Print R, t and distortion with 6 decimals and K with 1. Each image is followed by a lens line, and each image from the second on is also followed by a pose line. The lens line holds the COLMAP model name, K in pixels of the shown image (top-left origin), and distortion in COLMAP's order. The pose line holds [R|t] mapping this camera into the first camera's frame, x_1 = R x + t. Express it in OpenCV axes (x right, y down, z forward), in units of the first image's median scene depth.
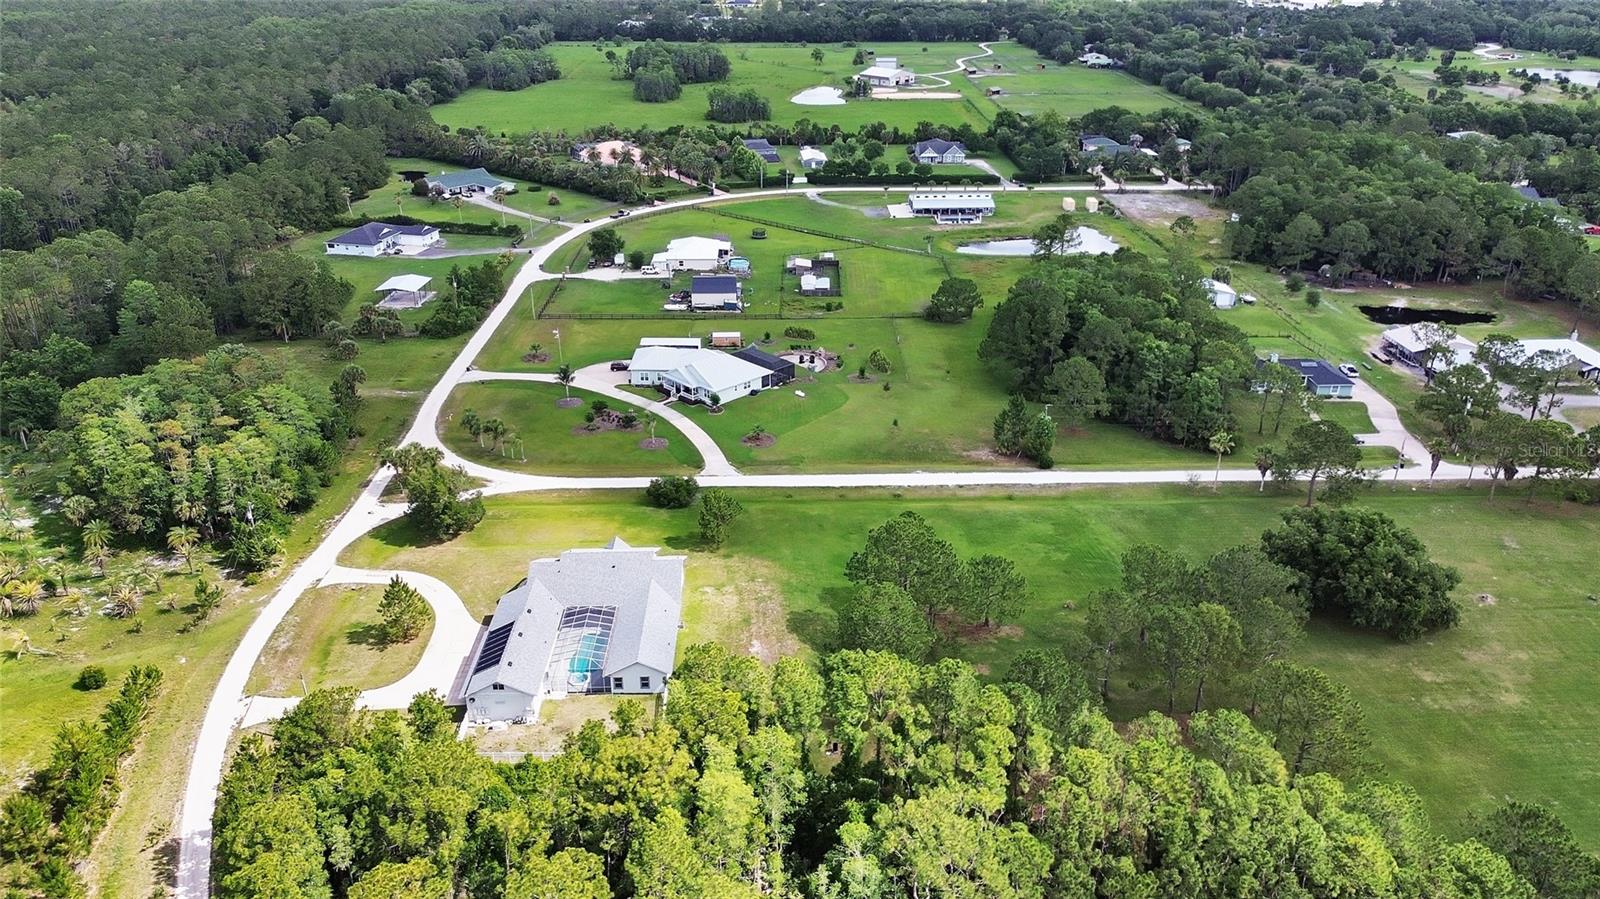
lens RADIAL K [[1156.4, 0, 803.2], [0, 1156.4, 439.7], [0, 0, 1]] dist [0.082085, -0.071628]
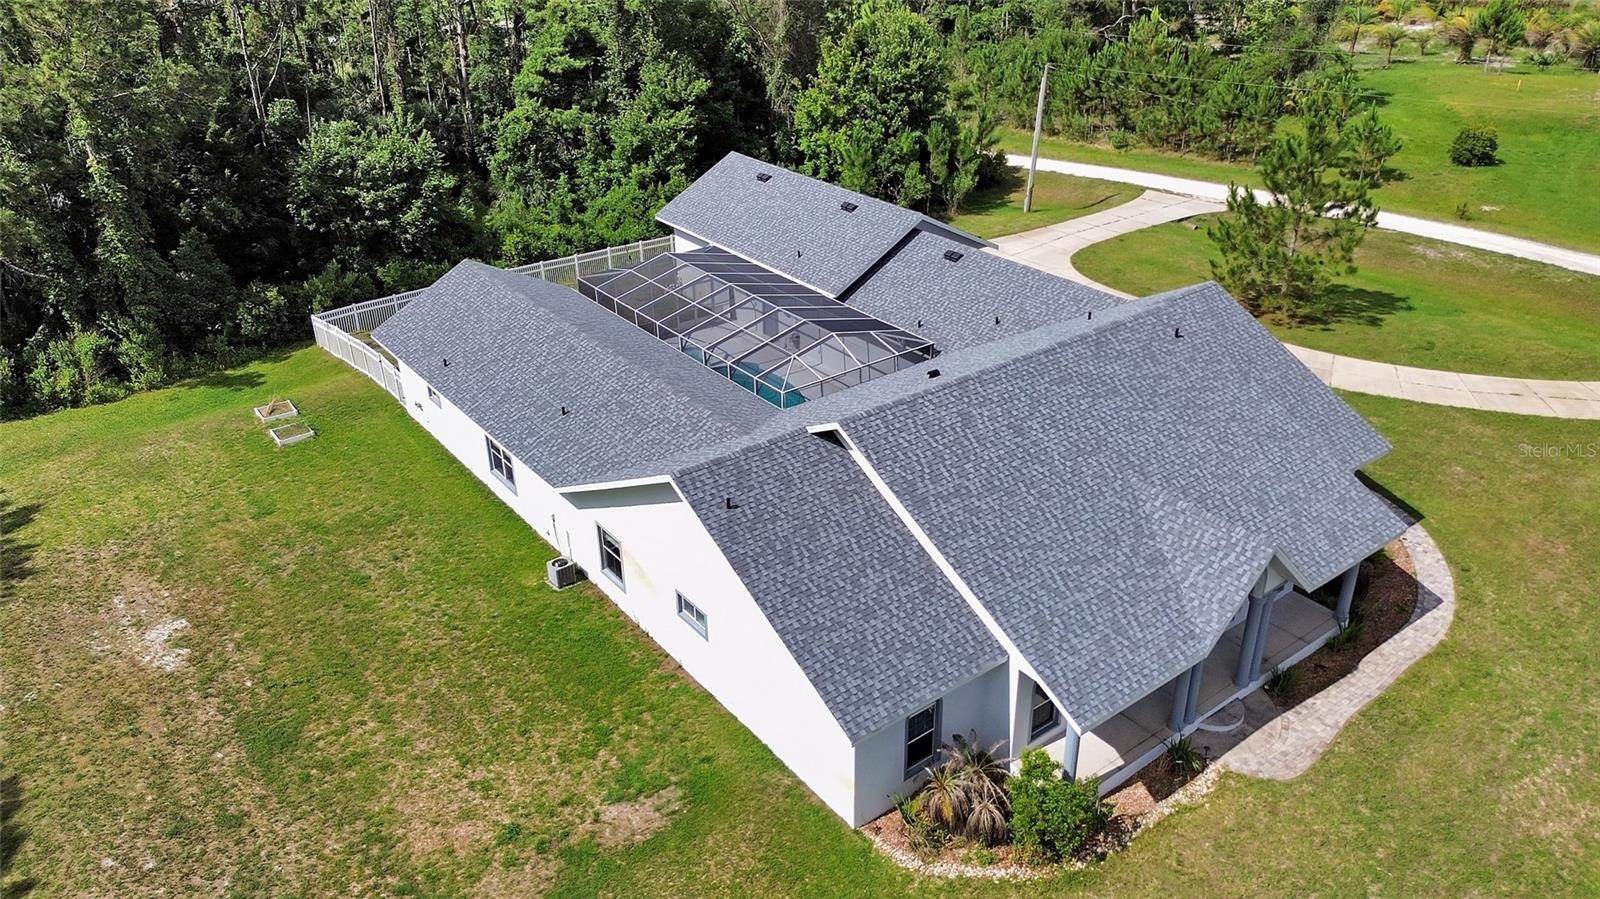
lens RADIAL K [[1156.4, 0, 806.5], [0, 1156.4, 443.7], [0, 0, 1]] dist [0.082085, -0.071628]
pose [[-0.812940, 0.276217, -0.512673, -0.028600], [-0.236146, 0.648366, 0.723779, -0.022596], [0.532320, 0.709455, -0.461855, 0.886377]]
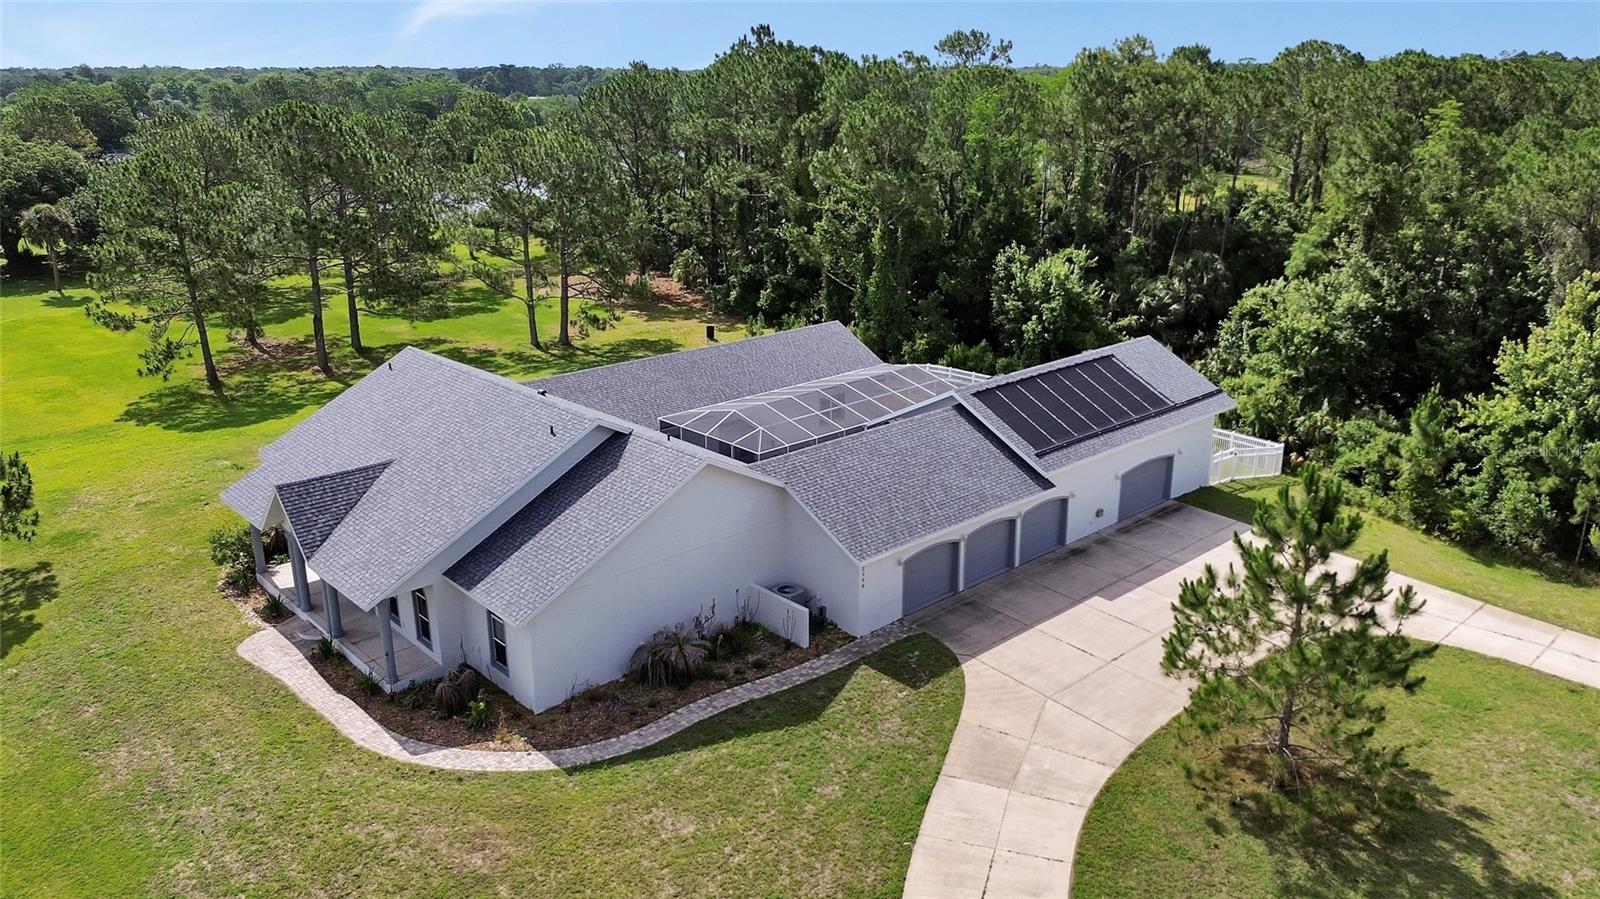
lens RADIAL K [[1156.4, 0, 799.4], [0, 1156.4, 446.3], [0, 0, 1]] dist [0.082085, -0.071628]
pose [[-0.651153, -0.234125, 0.721932, -0.332269], [0.322613, 0.775624, 0.542521, -0.011129], [-0.686965, 0.586169, -0.429518, 0.880671]]
